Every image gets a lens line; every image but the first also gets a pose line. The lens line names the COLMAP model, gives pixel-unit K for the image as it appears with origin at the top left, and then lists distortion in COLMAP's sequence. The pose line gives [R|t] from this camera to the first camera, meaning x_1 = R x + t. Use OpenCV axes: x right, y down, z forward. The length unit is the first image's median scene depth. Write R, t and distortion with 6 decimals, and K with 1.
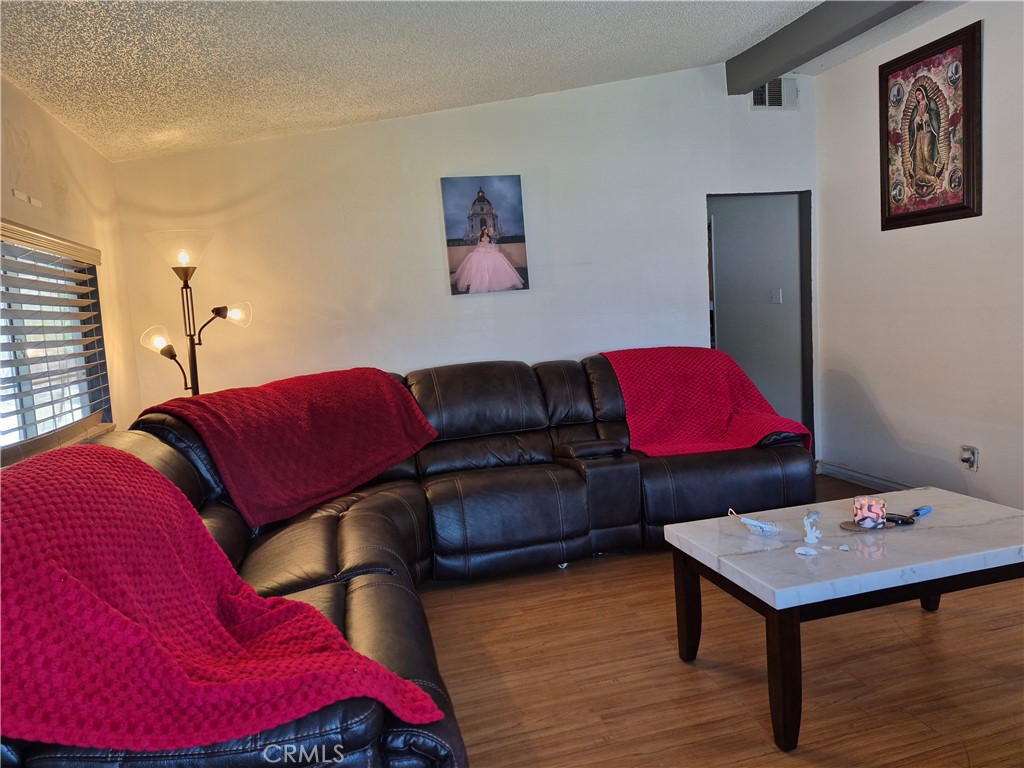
lens RADIAL K [[710.1, 0, 522.3], [0, 710.1, 380.7], [0, 0, 1]] dist [0.081858, -0.084298]
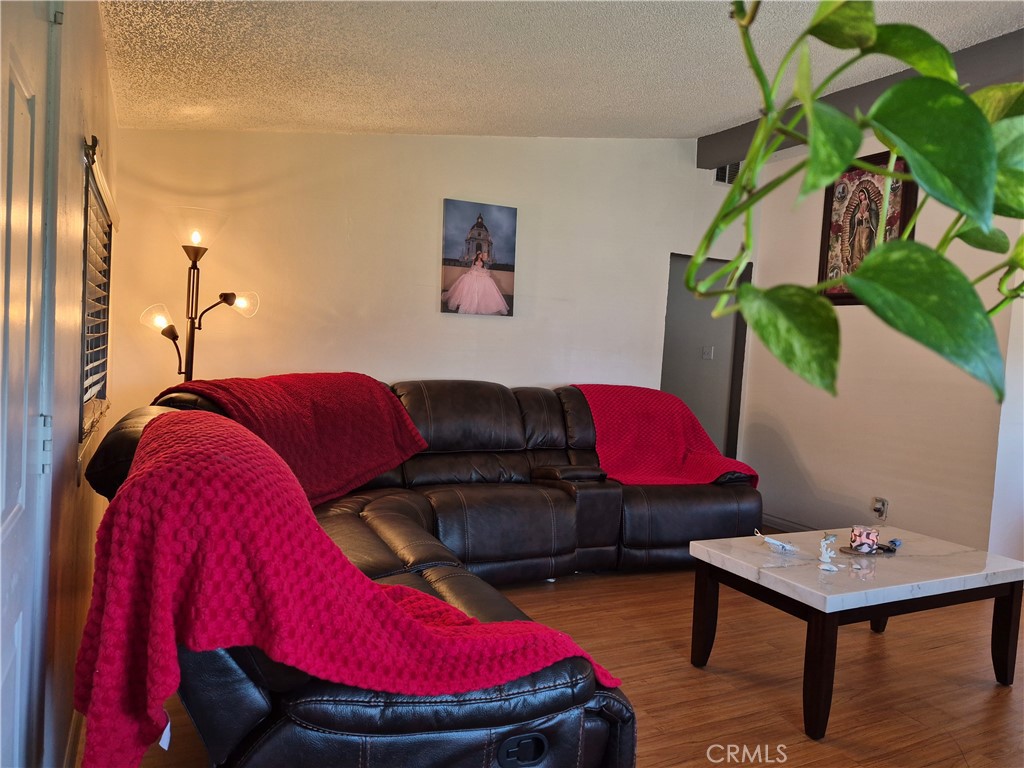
lens RADIAL K [[710.1, 0, 521.7], [0, 710.1, 390.0], [0, 0, 1]] dist [0.081858, -0.084298]
pose [[0.972935, 0.106774, 0.204933, -0.219995], [-0.097907, 0.993786, -0.052957, 0.039491], [-0.209314, 0.031460, 0.977342, -0.022423]]
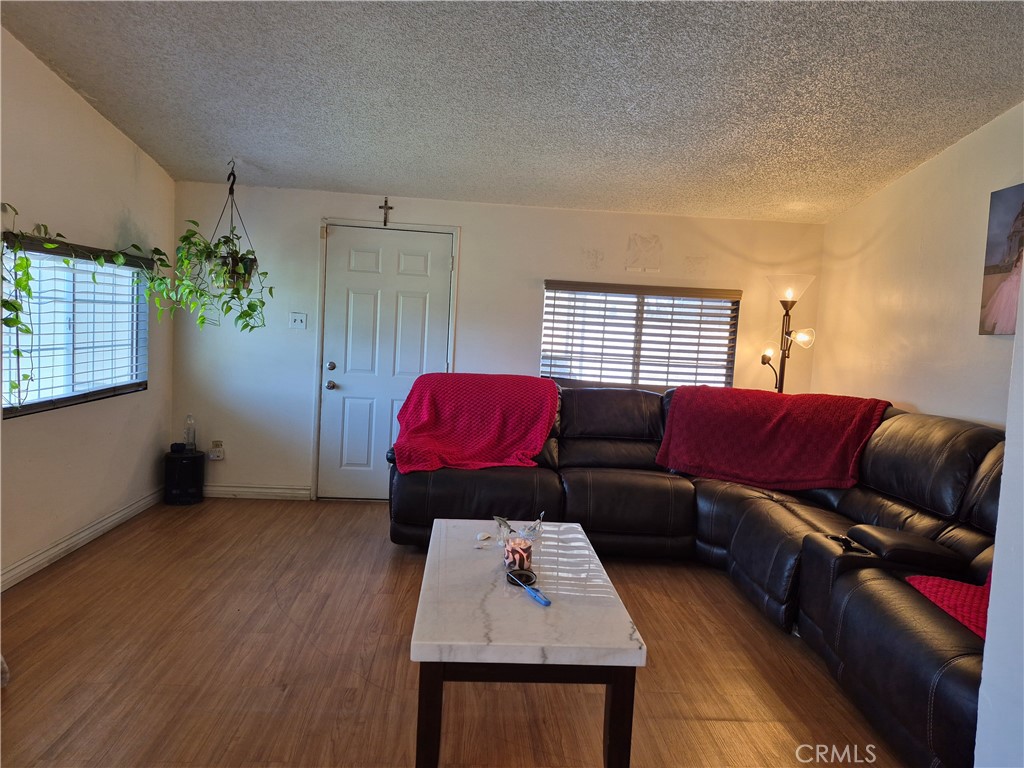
lens RADIAL K [[710.1, 0, 513.1], [0, 710.1, 375.9], [0, 0, 1]] dist [0.081858, -0.084298]
pose [[-0.233056, 0.113961, -0.965763, 0.982717], [-0.141672, 0.978536, 0.149656, -0.145903], [0.962088, 0.171700, -0.211909, 0.800450]]
